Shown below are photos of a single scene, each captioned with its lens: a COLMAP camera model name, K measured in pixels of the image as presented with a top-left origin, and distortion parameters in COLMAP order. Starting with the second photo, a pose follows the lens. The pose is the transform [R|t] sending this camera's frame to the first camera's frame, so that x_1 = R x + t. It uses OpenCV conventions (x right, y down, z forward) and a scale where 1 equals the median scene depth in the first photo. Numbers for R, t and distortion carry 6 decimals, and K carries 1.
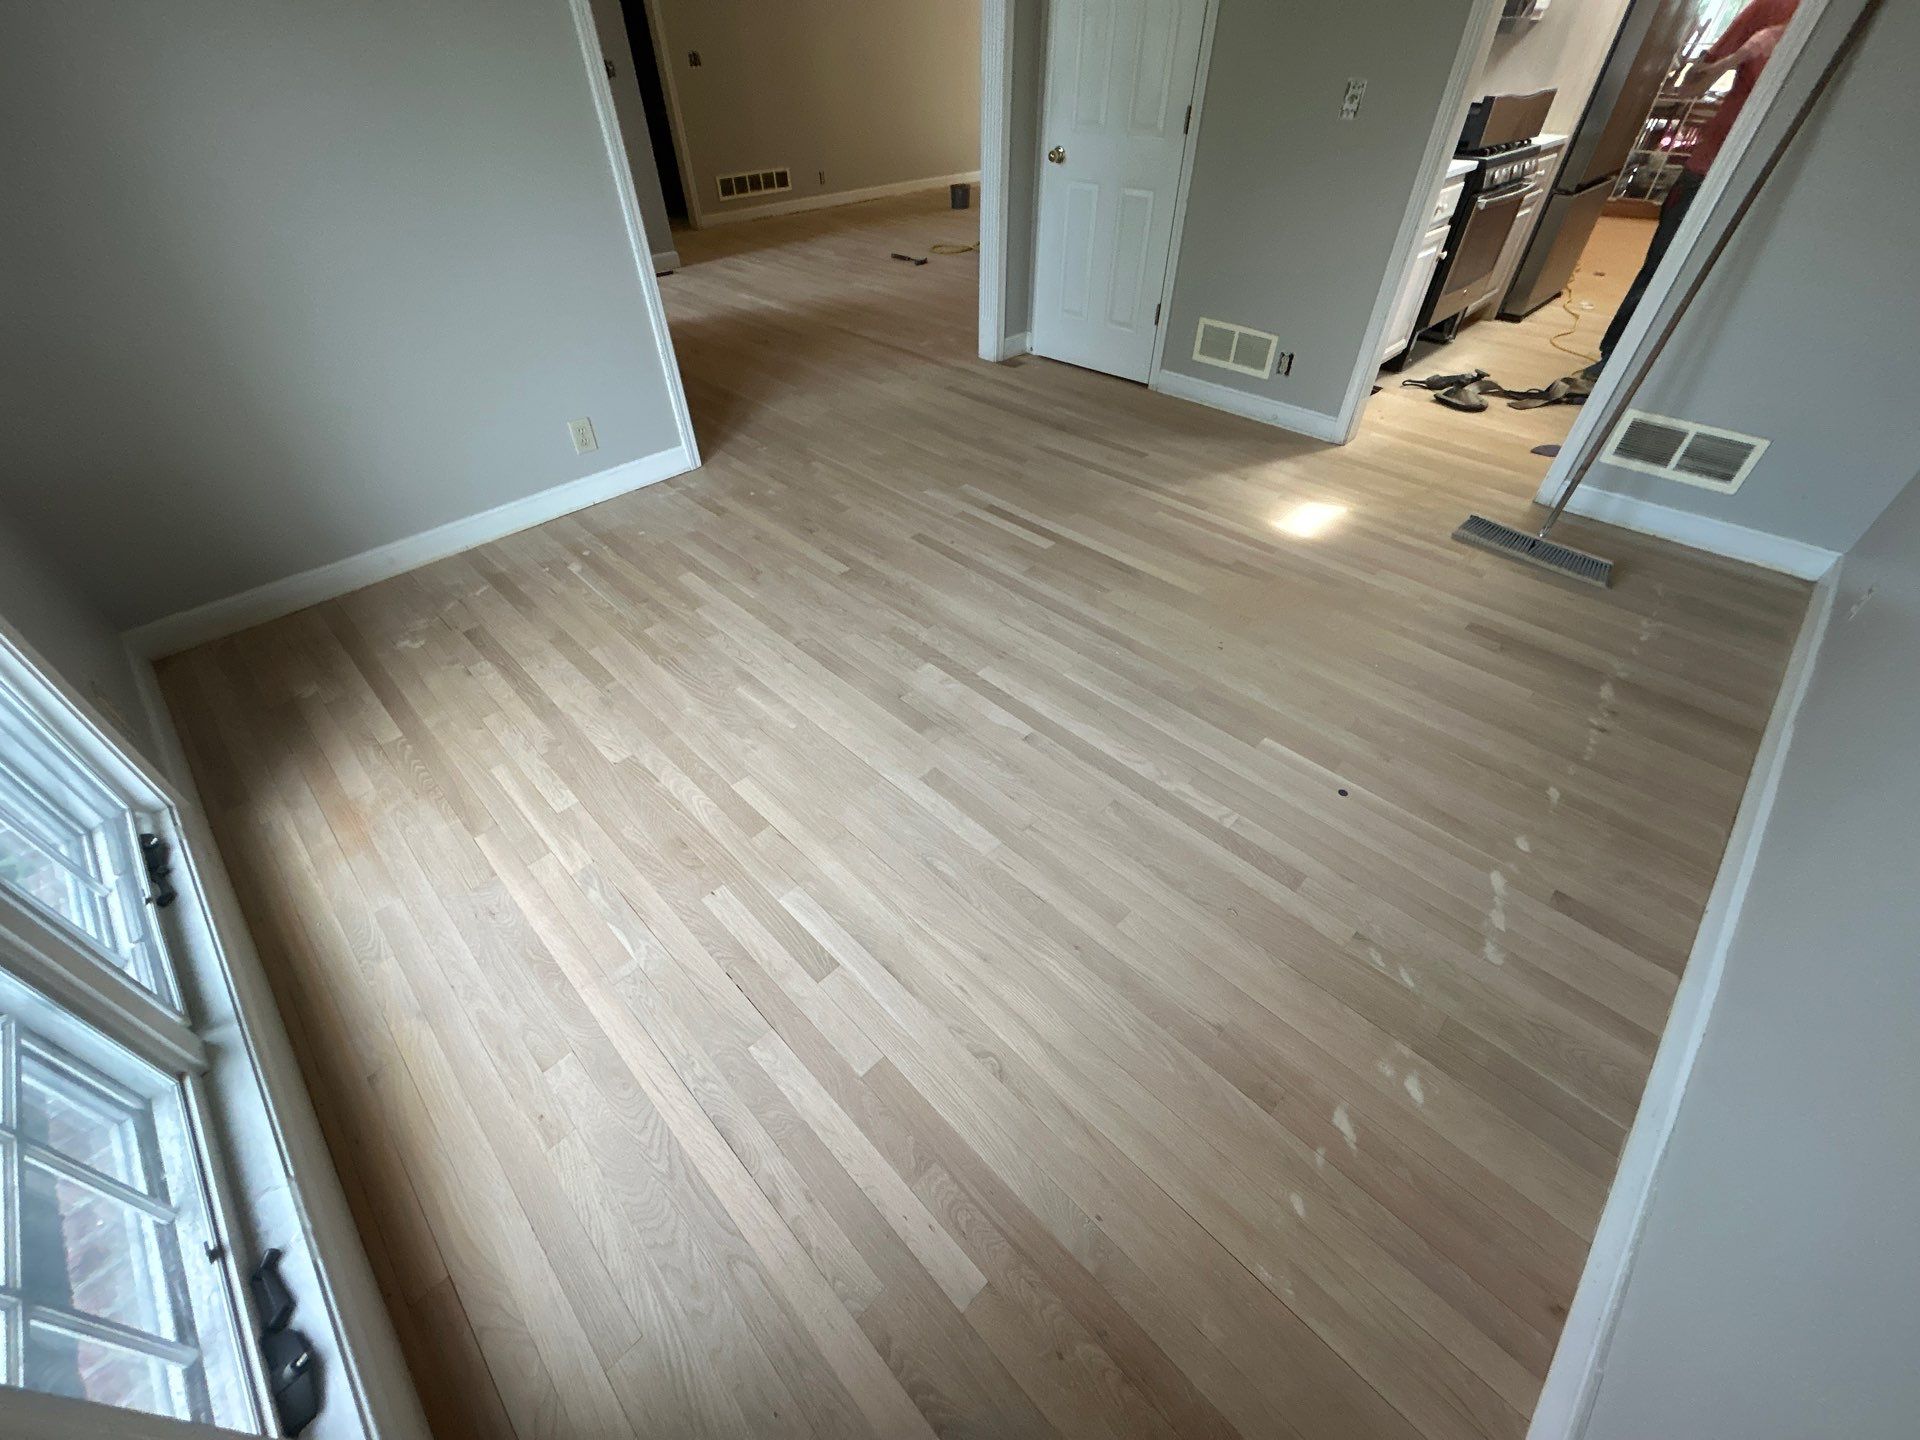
lens RADIAL K [[773.8, 0, 955.3], [0, 773.8, 716.6], [0, 0, 1]] dist [0.001057, 0.000205]
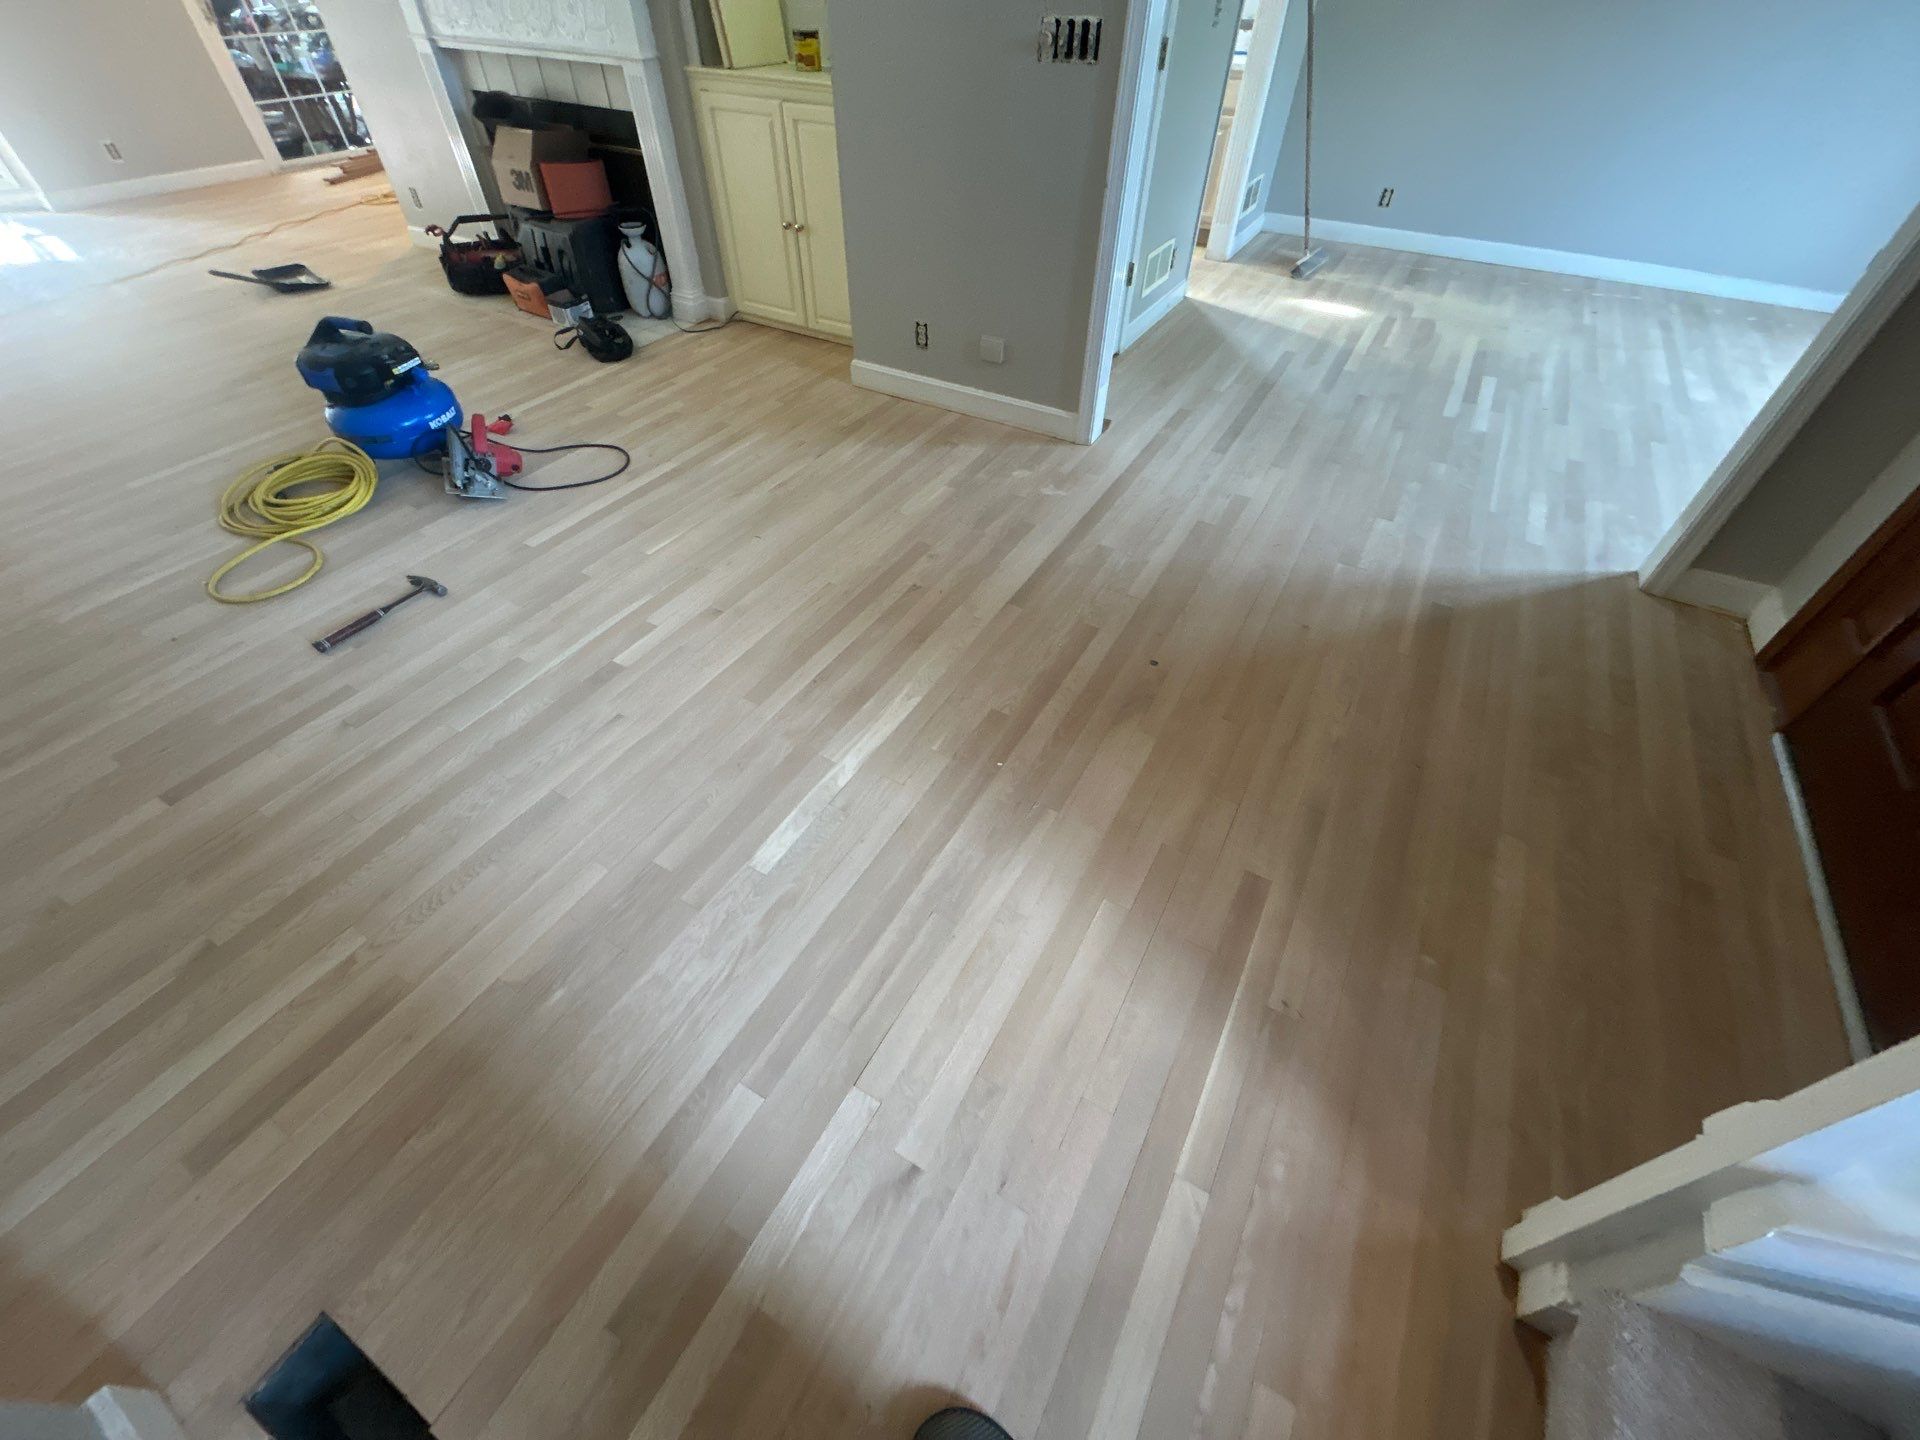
lens RADIAL K [[773.8, 0, 959.8], [0, 773.8, 718.2], [0, 0, 1]] dist [0.001057, 0.000205]
pose [[-0.264497, -0.678306, 0.685524, -0.985032], [0.638677, 0.409408, 0.651519, -1.508841], [-0.722588, 0.610153, 0.324931, 1.708274]]
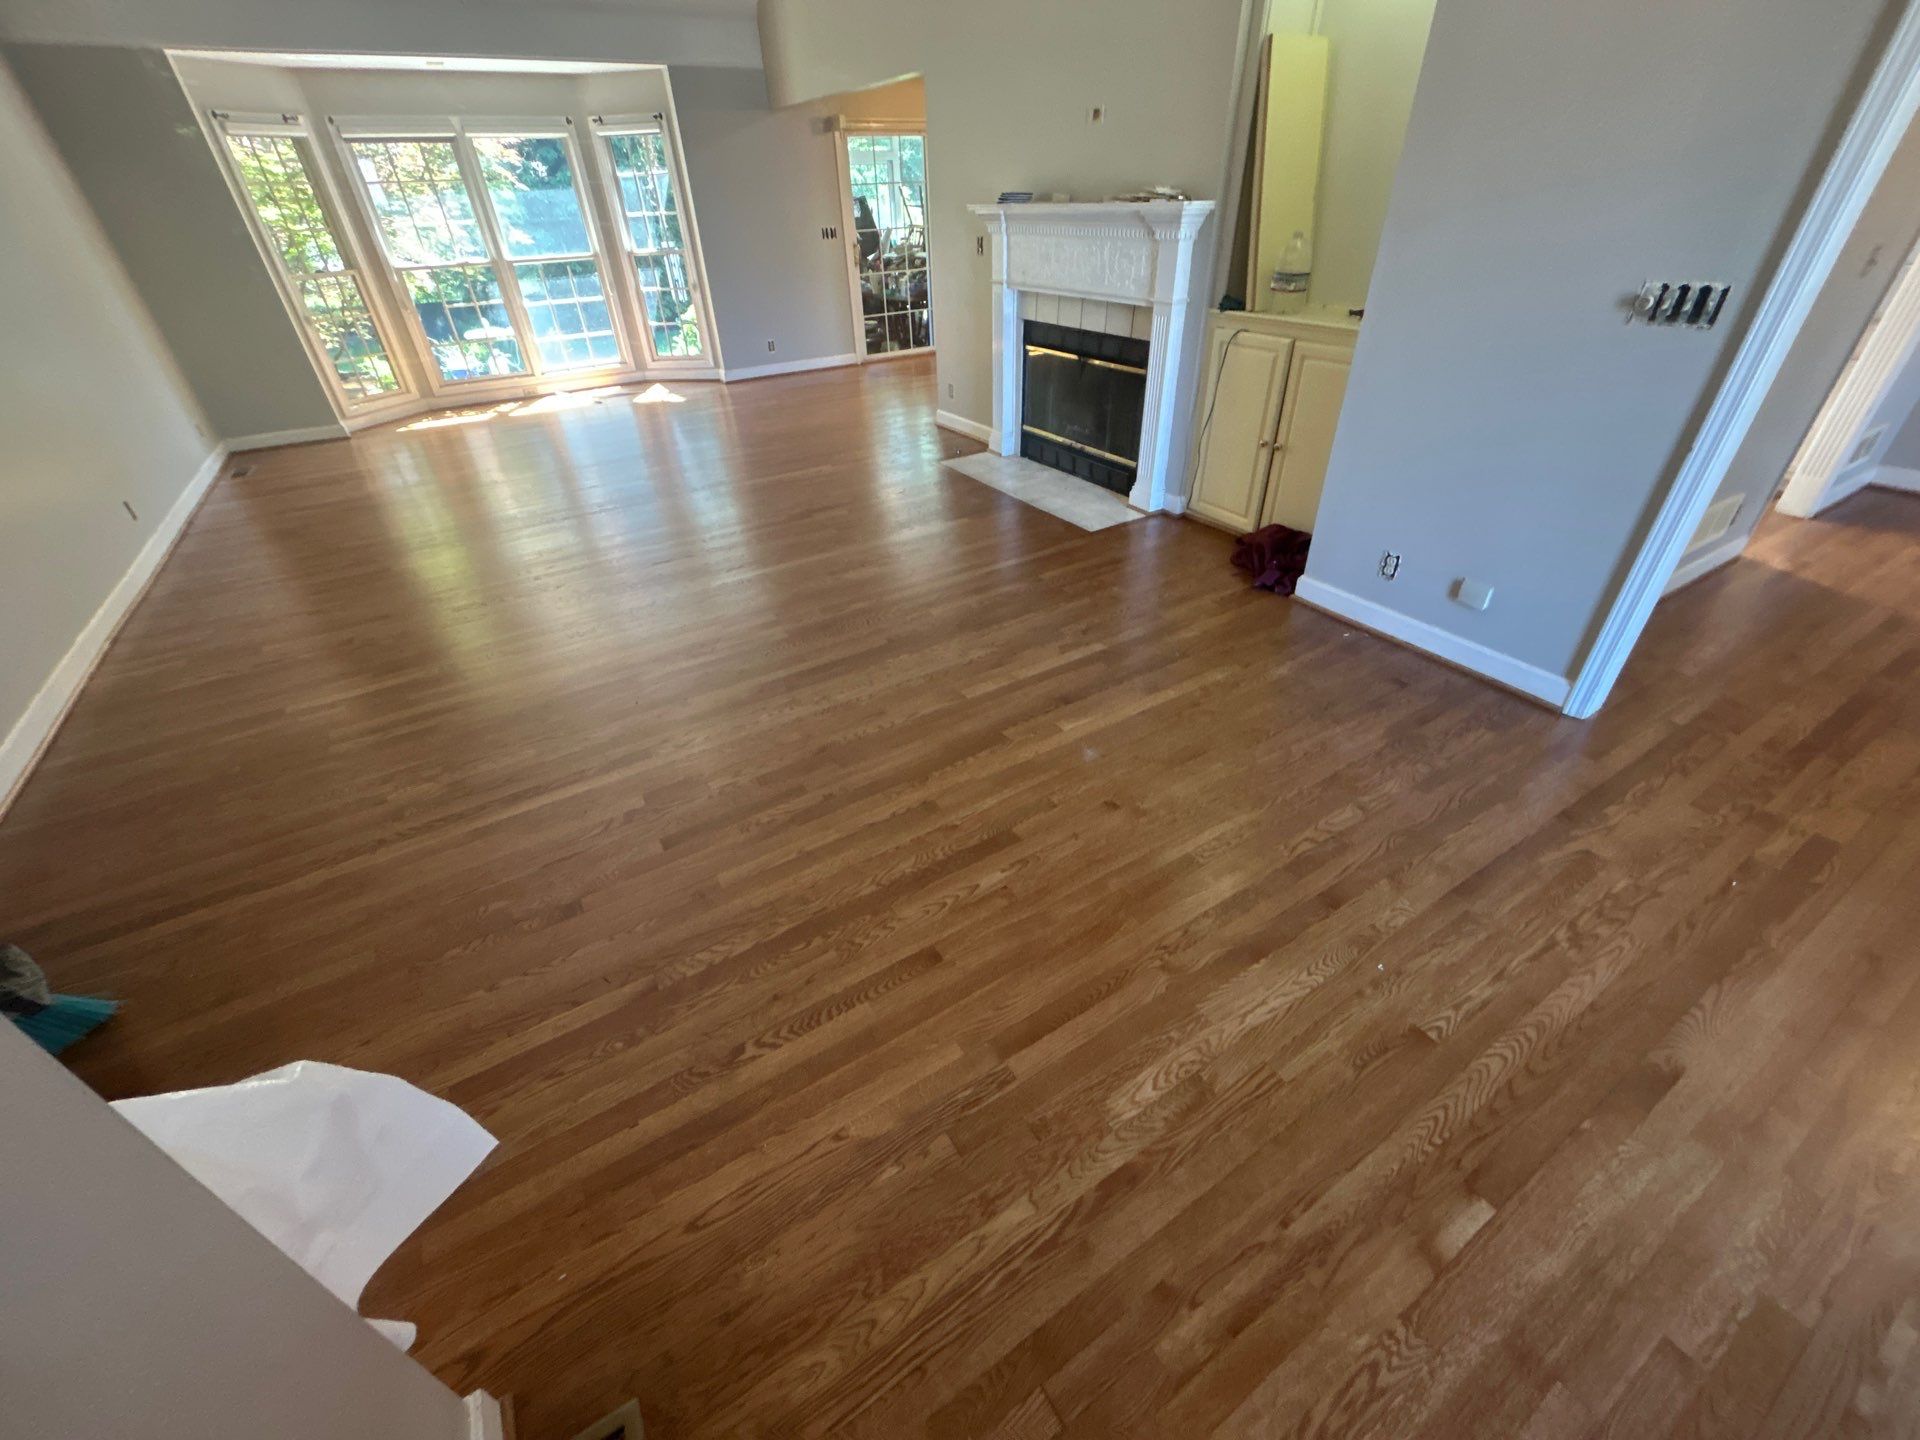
lens RADIAL K [[773.8, 0, 955.3], [0, 773.8, 715.9], [0, 0, 1]] dist [0.001057, 0.000205]
pose [[0.228196, -0.544876, 0.806868, -0.919805], [0.674085, 0.686400, 0.272882, -1.592492], [-0.702521, 0.481627, 0.523927, 1.737270]]
